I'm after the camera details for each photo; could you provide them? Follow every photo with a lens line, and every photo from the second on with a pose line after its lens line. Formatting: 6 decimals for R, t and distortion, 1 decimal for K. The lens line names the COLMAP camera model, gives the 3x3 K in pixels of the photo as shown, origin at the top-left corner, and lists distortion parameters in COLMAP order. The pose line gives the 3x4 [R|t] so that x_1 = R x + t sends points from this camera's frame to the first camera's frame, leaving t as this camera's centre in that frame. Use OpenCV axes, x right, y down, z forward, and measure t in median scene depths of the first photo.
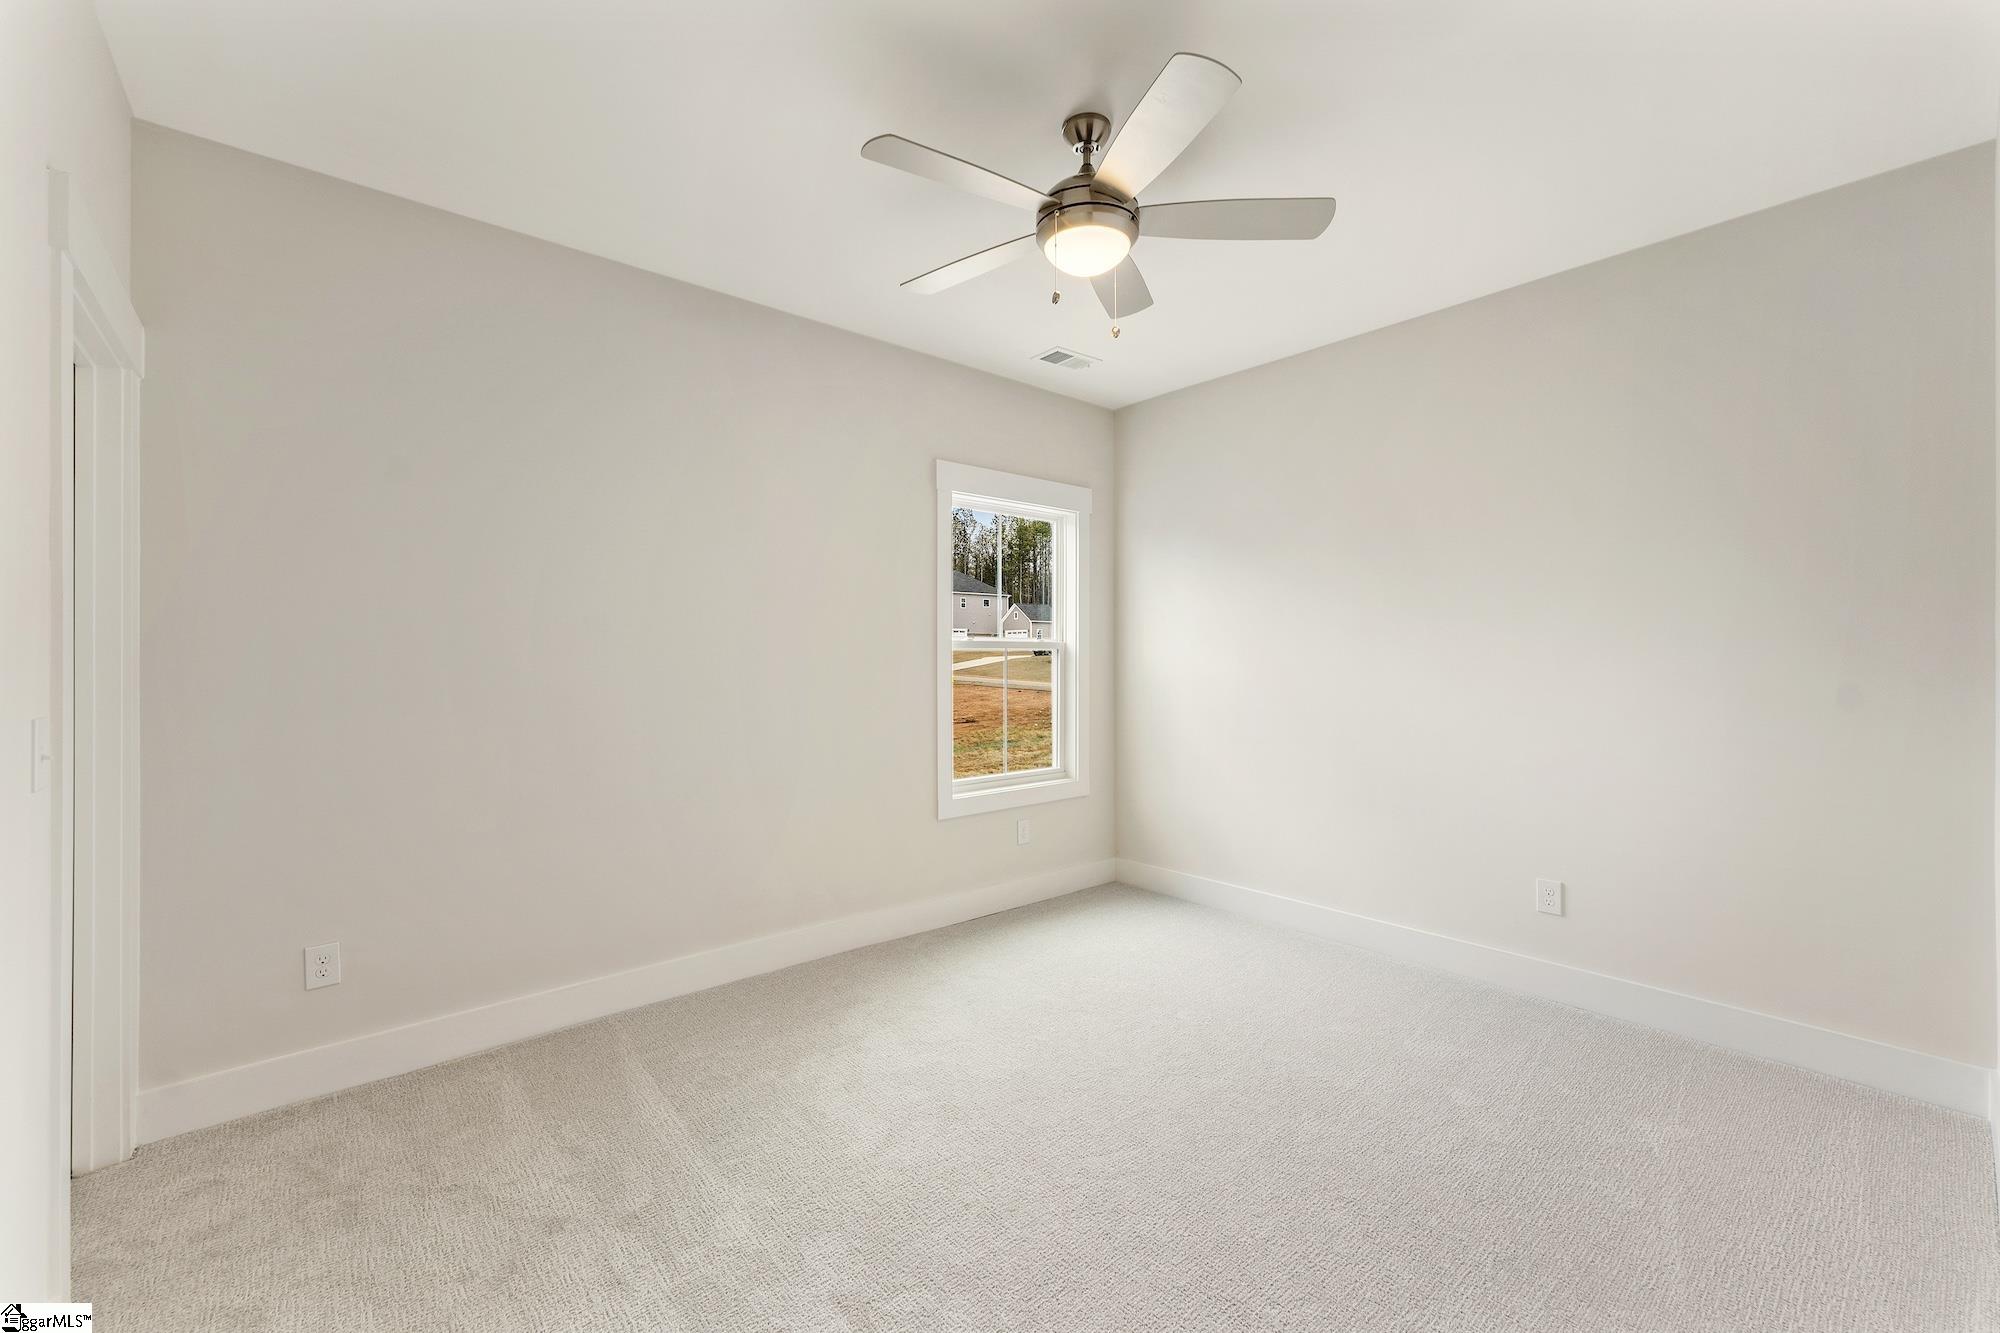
lens RADIAL K [[816.7, 0, 992.5], [0, 816.7, 659.9], [0, 0, 1]] dist [0.001662, 0.000062]
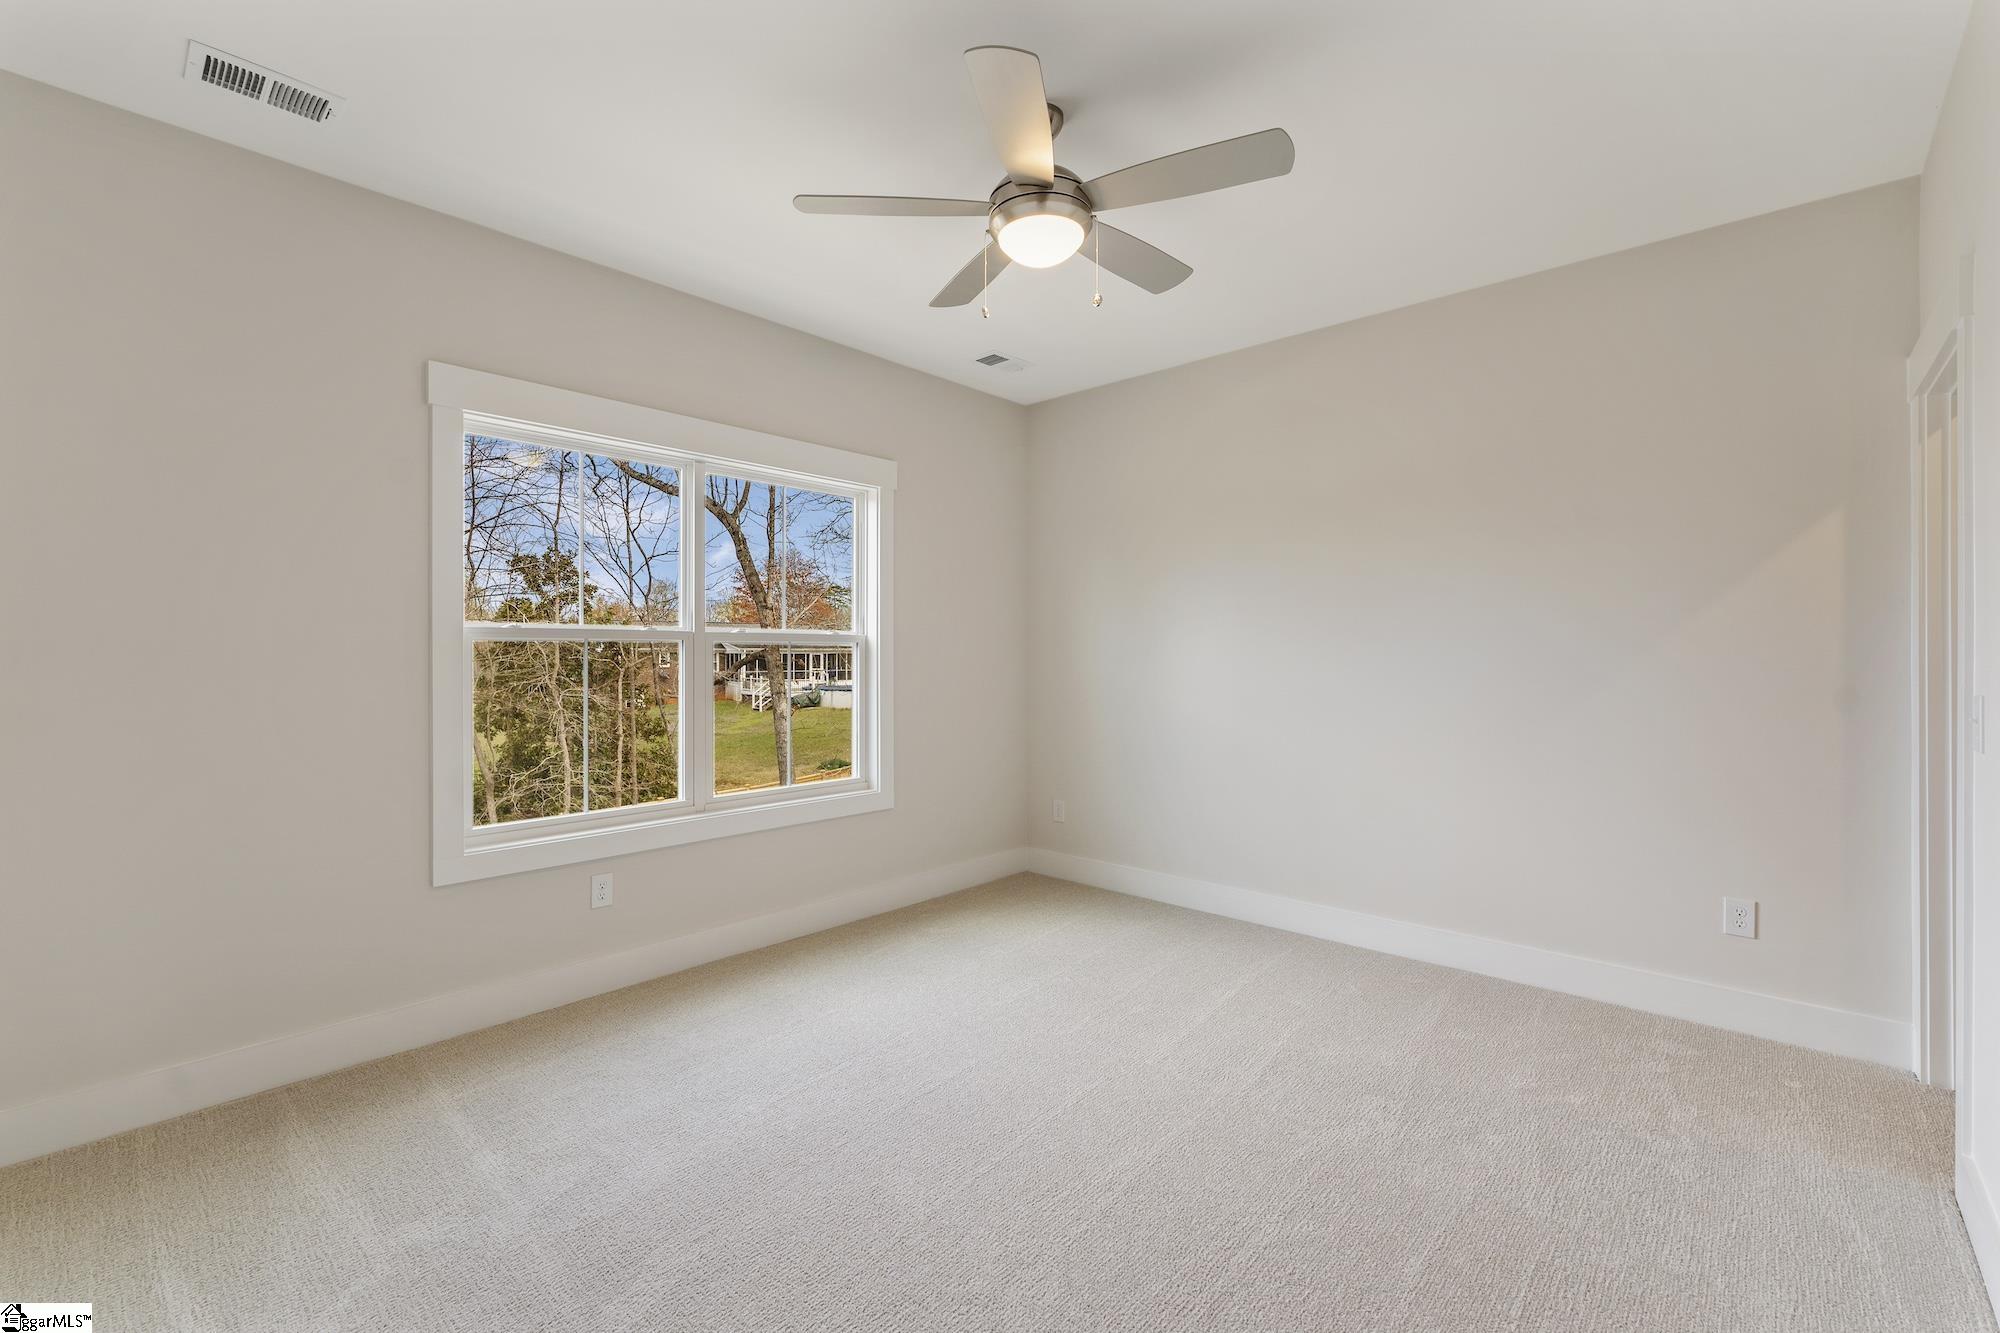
lens RADIAL K [[789.9, 0, 1004.4], [0, 789.9, 676.2], [0, 0, 1]] dist [-0.002753, -0.000141]
pose [[0.995951, -0.002191, 0.089869, 0.164699], [-0.000162, 0.999658, 0.026162, 0.000058], [-0.089895, -0.026071, 0.995610, 0.139333]]
